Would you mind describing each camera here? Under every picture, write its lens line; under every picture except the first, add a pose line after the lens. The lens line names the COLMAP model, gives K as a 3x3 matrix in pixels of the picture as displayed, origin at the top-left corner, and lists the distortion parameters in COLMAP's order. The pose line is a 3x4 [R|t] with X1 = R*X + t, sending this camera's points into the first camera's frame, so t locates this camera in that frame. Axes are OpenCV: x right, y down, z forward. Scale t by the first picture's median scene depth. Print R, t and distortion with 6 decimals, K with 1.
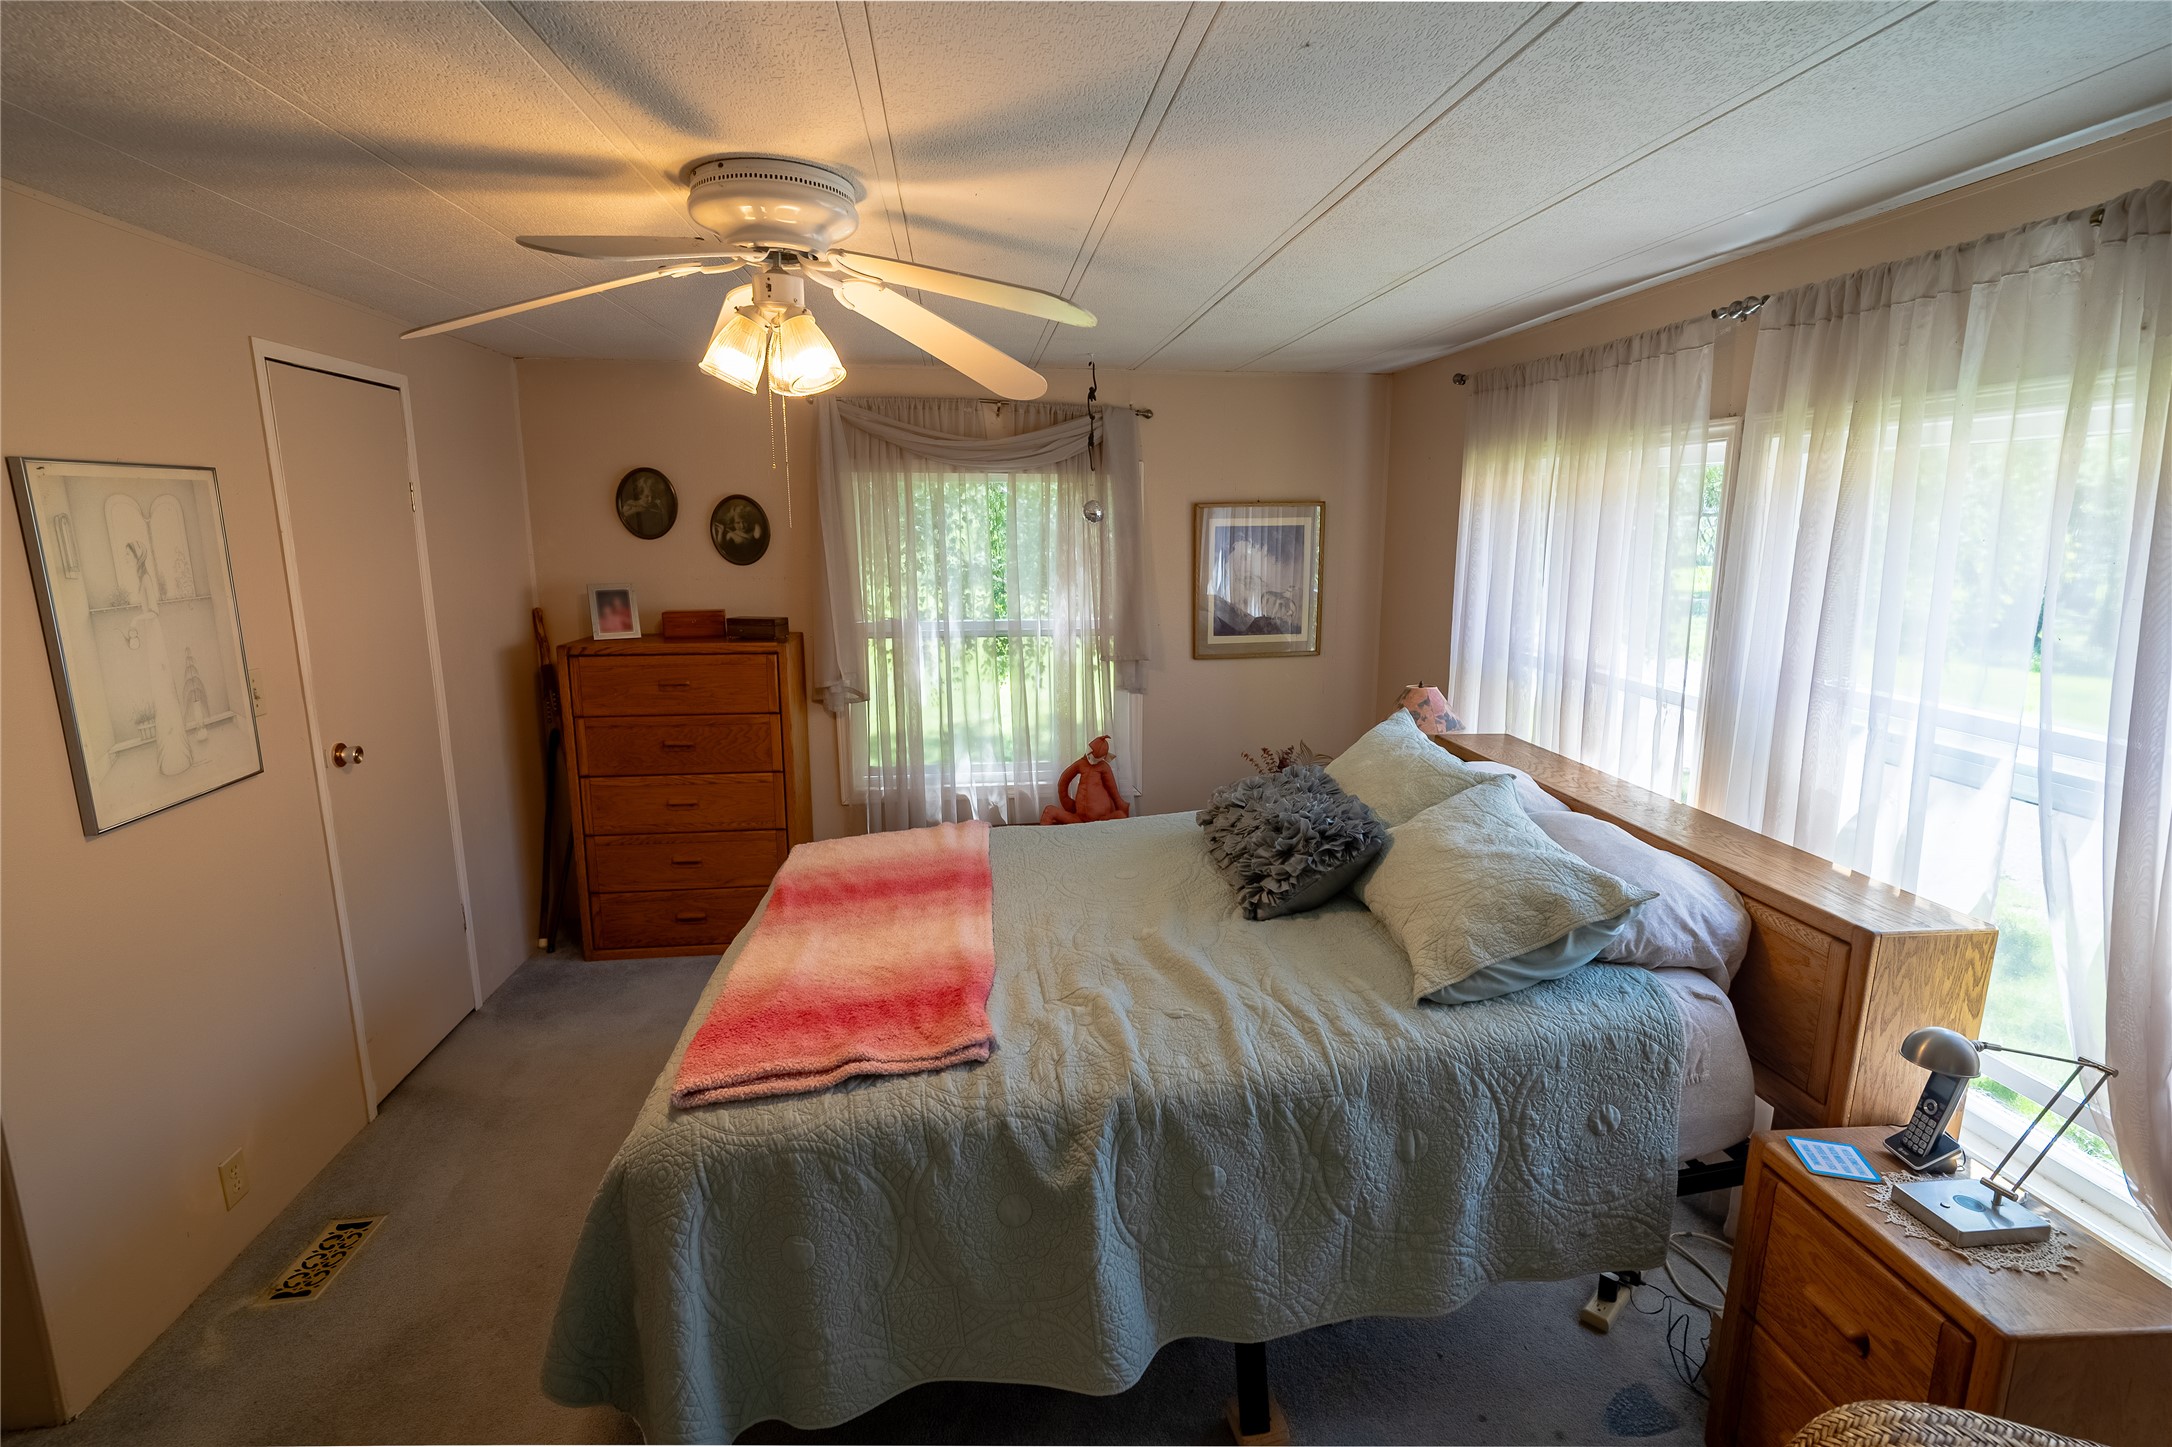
lens RADIAL K [[1026.3, 0, 1090.6], [0, 1026.3, 719.4], [0, 0, 1]] dist [-0.004519, 0.004181]
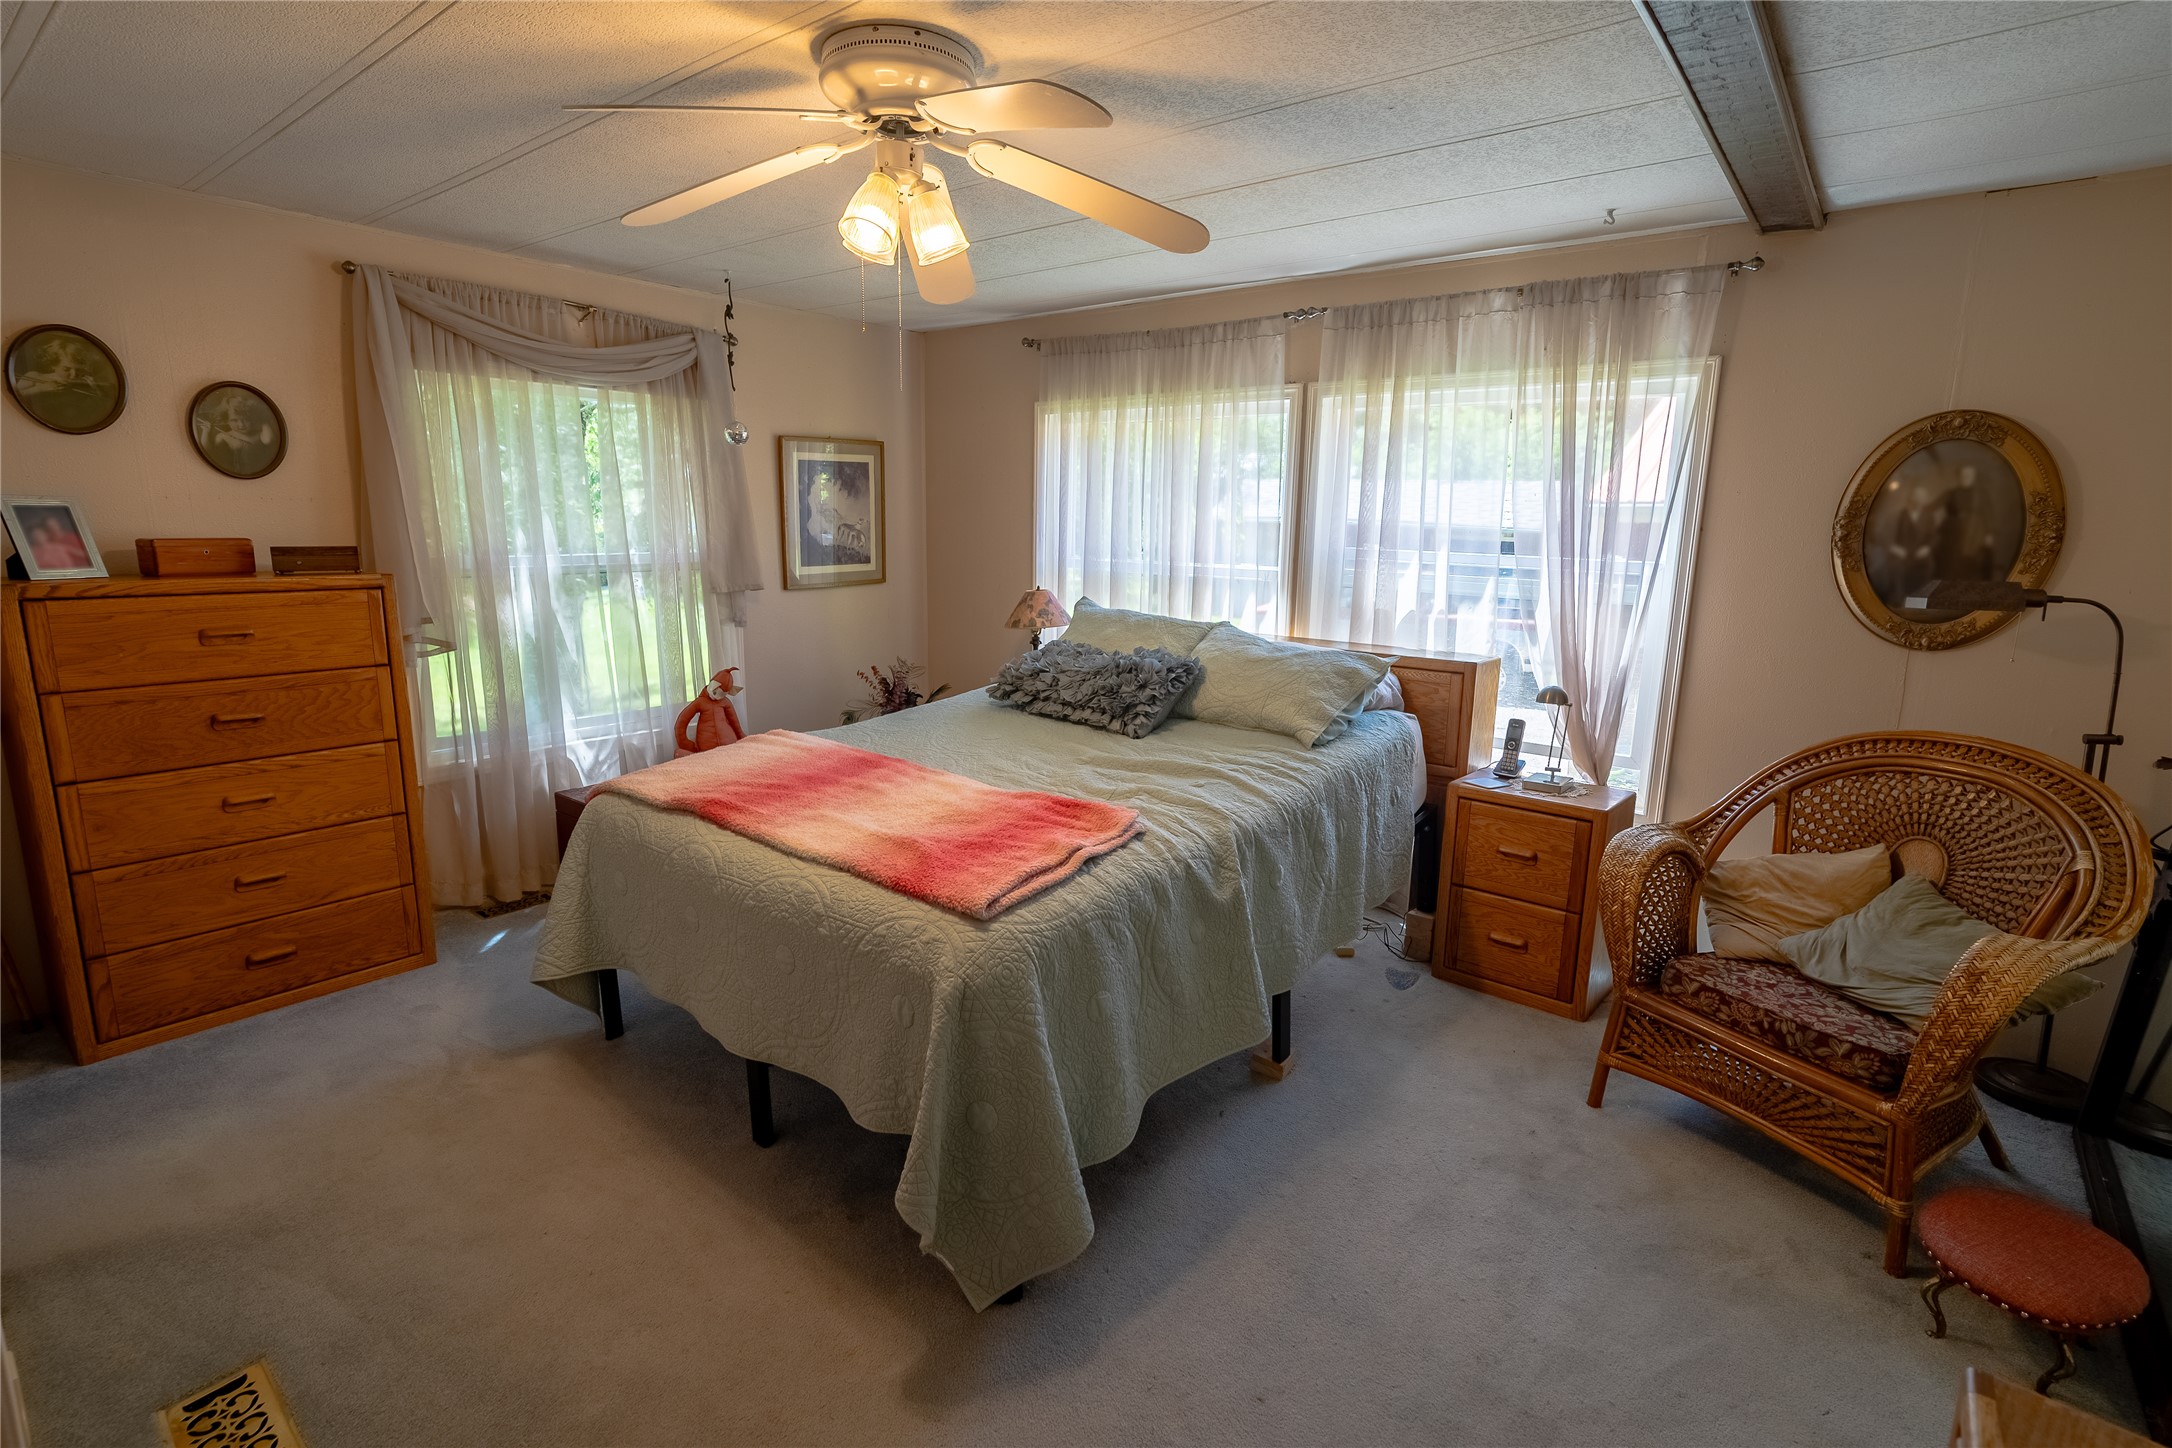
lens RADIAL K [[1026.3, 0, 1100.2], [0, 1026.3, 713.3], [0, 0, 1]] dist [-0.004519, 0.004181]
pose [[0.715973, -0.122699, 0.687261, -0.561654], [0.119358, 0.991454, 0.052663, 0.066937], [-0.687849, 0.044324, 0.724499, 0.070004]]
